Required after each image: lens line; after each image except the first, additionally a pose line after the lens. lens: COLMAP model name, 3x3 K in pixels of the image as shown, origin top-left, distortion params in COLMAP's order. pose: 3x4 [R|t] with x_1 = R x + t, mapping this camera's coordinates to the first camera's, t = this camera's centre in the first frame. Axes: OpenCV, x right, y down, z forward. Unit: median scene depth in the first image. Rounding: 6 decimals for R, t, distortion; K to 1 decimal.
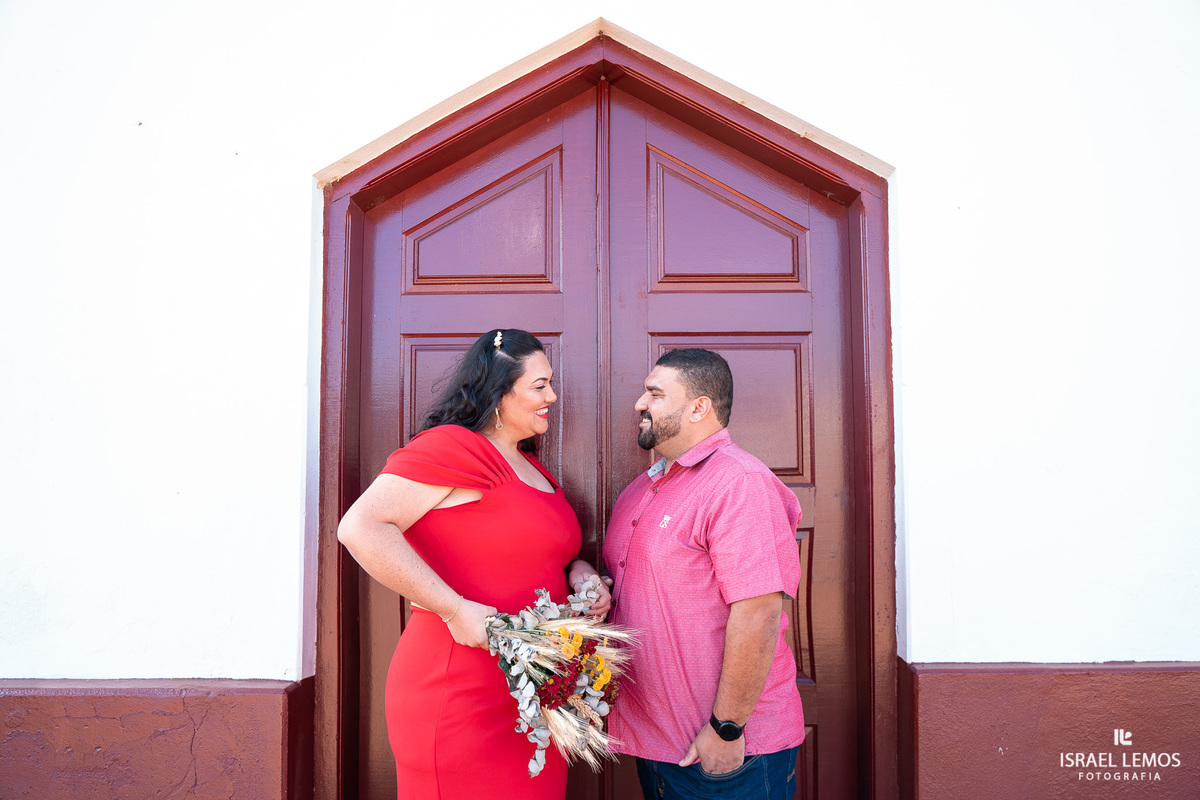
lens RADIAL K [[964.1, 0, 599.4], [0, 964.1, 402.7], [0, 0, 1]] dist [-0.105969, 0.051410]
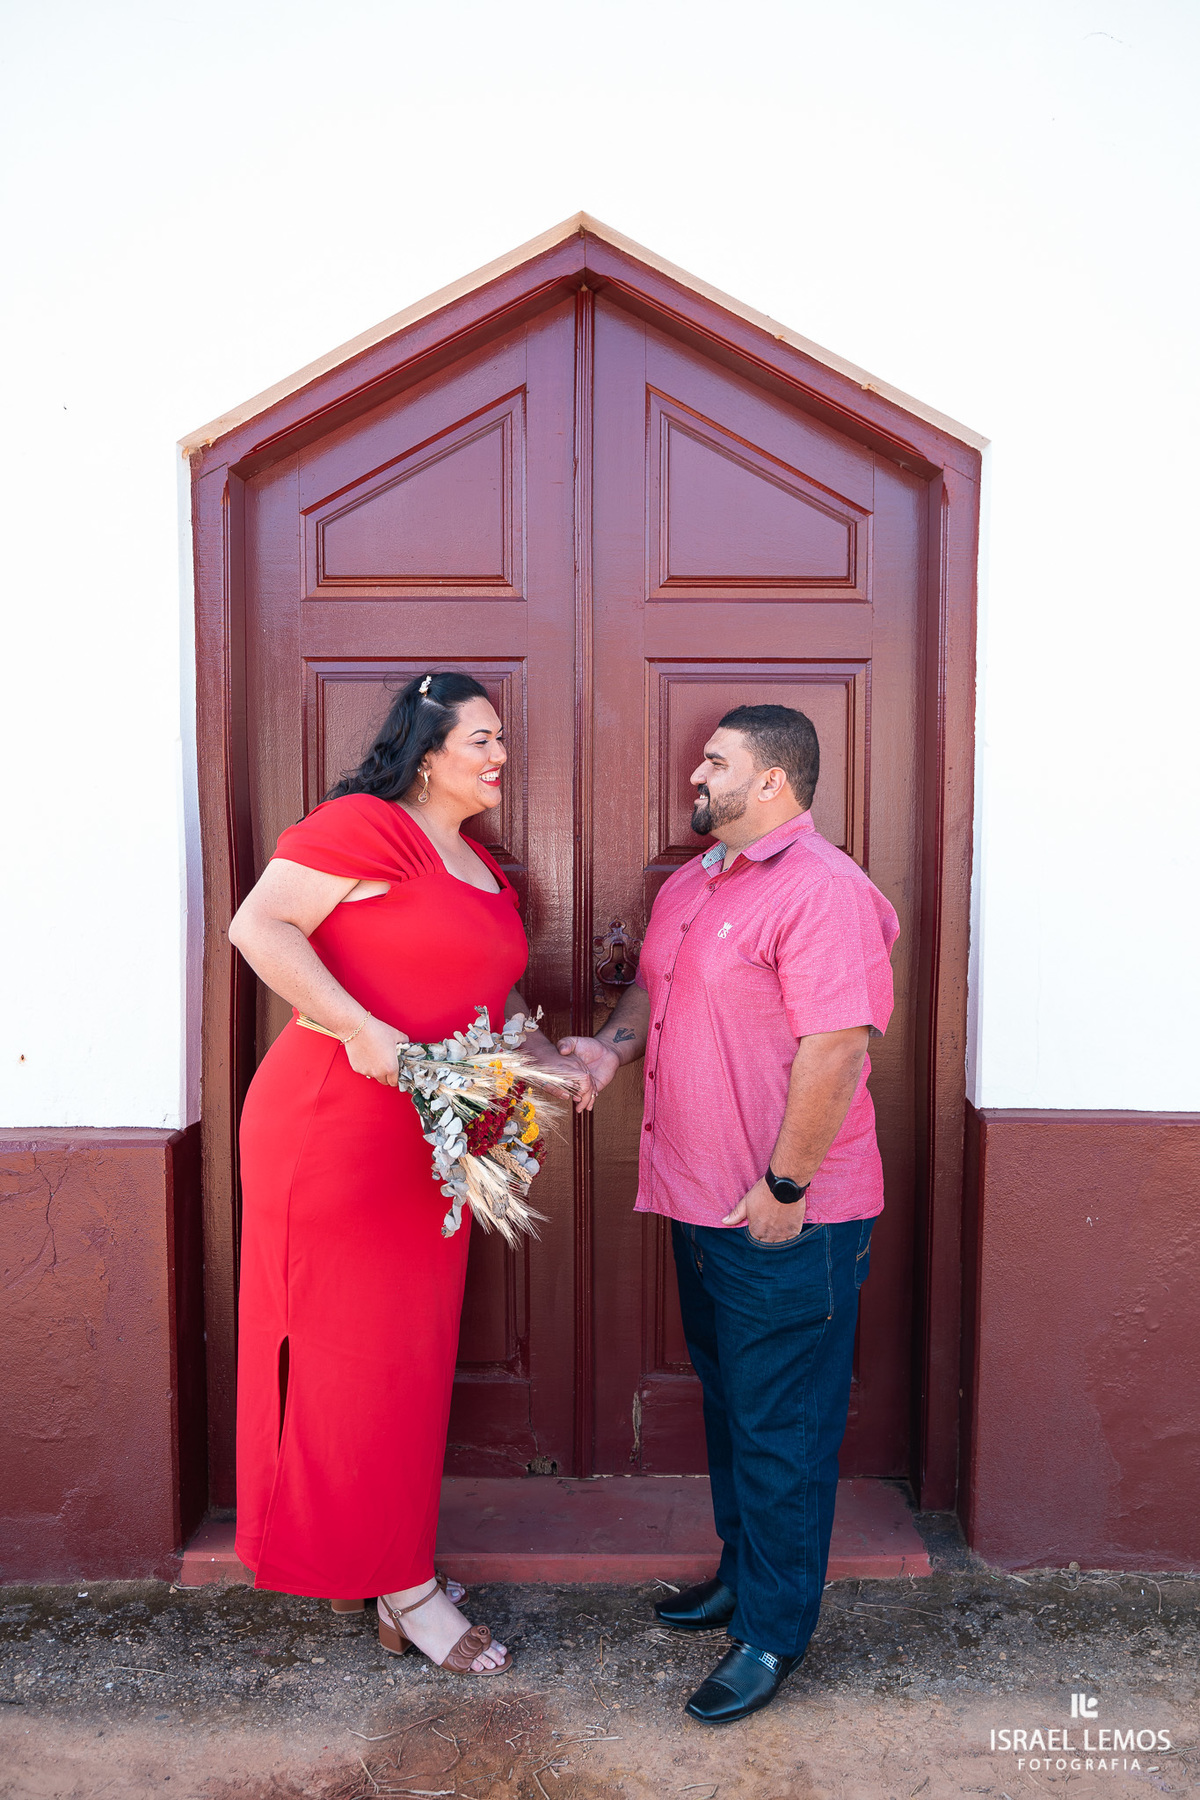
lens RADIAL K [[1728.1, 0, 597.6], [0, 1728.1, 900.4], [0, 0, 1]] dist [-0.012580, 0.000000]
pose [[0.999915, 0.003880, 0.012463, -0.000586], [-0.005765, 0.987911, 0.154915, -0.097806], [-0.011711, -0.154973, 0.987849, -0.324621]]
